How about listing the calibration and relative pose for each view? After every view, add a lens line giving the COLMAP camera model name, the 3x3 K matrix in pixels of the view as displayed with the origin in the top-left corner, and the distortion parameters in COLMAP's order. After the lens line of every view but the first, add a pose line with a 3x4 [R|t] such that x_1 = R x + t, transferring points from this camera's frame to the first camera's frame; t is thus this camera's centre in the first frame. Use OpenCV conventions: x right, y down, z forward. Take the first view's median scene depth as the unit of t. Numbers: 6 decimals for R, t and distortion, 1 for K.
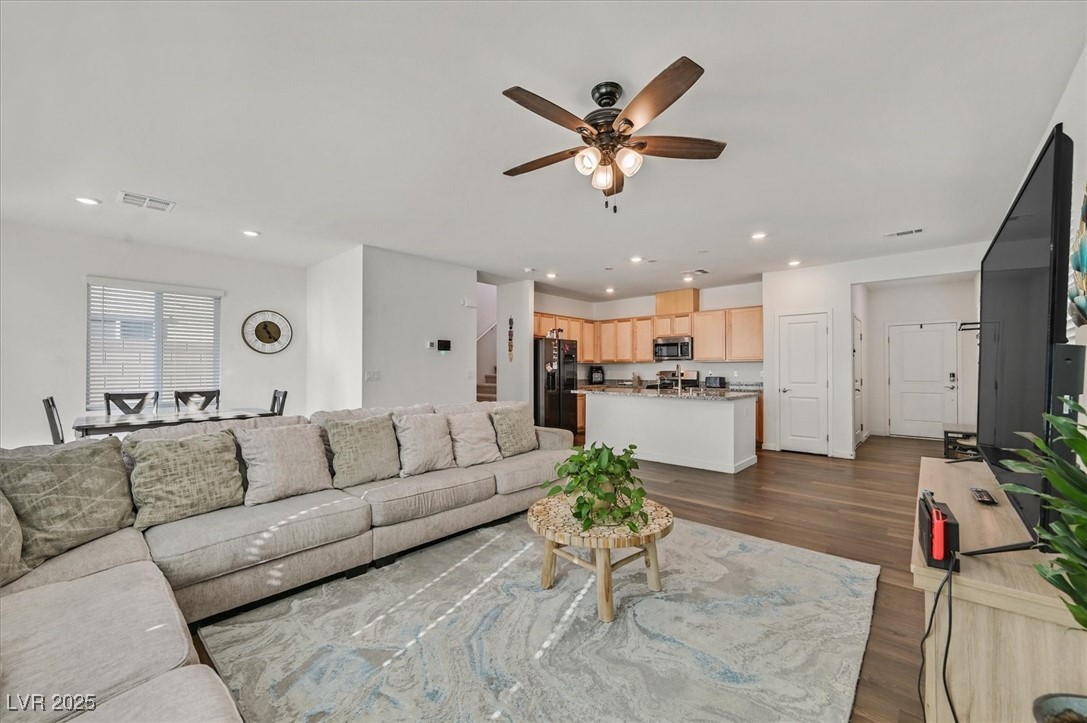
lens RADIAL K [[431.1, 0, 543.7], [0, 431.1, 365.4], [0, 0, 1]] dist [0.003462, 0.000756]
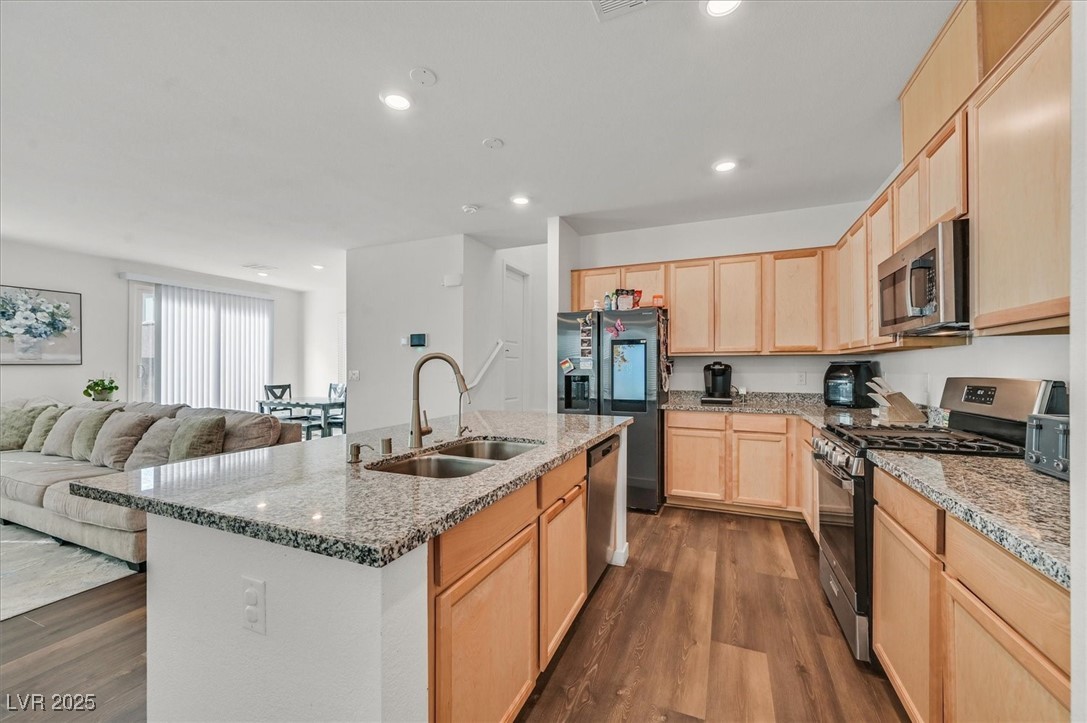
lens RADIAL K [[431.1, 0, 543.7], [0, 431.1, 365.4], [0, 0, 1]] dist [0.003462, 0.000756]
pose [[0.314448, -0.005481, -0.949259, 0.618342], [0.004739, 0.999980, -0.004204, 0.006693], [0.949263, -0.003176, 0.314467, 0.959969]]
